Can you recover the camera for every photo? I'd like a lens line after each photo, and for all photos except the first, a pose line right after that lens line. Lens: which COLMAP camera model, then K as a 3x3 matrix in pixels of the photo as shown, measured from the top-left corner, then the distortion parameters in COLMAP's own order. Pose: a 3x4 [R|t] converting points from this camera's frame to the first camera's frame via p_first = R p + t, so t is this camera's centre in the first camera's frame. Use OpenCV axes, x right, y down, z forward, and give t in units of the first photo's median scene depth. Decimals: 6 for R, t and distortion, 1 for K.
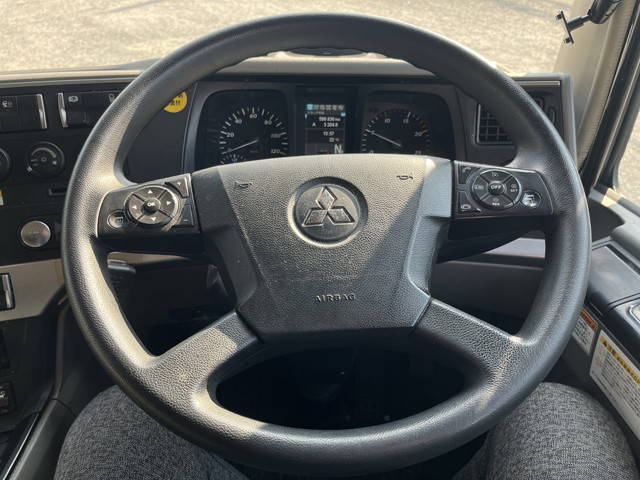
lens RADIAL K [[489.0, 0, 314.9], [0, 489.0, 242.9], [0, 0, 1]] dist [0.066520, -0.097356]
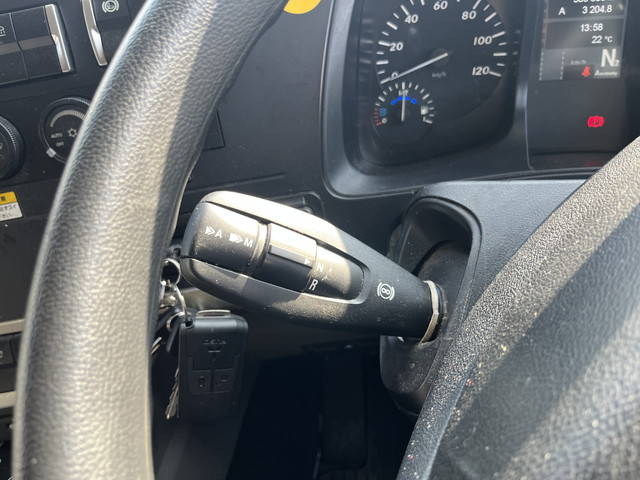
lens RADIAL K [[489.0, 0, 320.1], [0, 489.0, 238.2], [0, 0, 1]] dist [0.066520, -0.097356]
pose [[0.975295, 0.003832, -0.220871, -0.132729], [0.037375, 0.982573, 0.182081, -0.113006], [0.217720, -0.185838, 0.958156, 0.412225]]
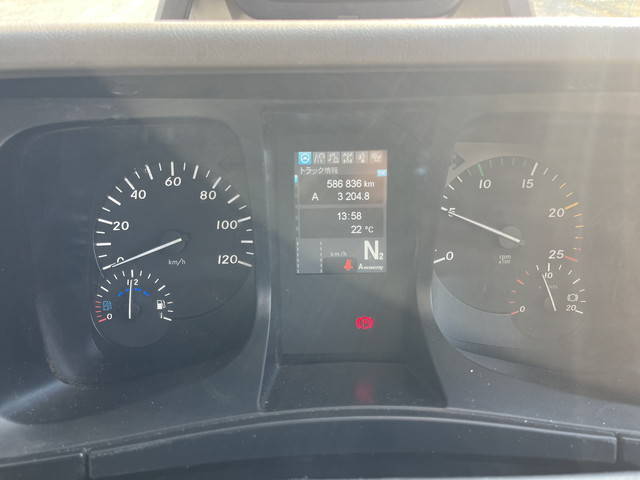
lens RADIAL K [[489.0, 0, 318.7], [0, 489.0, 243.9], [0, 0, 1]] dist [0.066520, -0.097356]
pose [[0.999520, -0.028349, 0.012513, -0.005122], [0.028921, 0.998417, -0.048238, -0.179217], [-0.011126, 0.048577, 0.998757, 0.570958]]
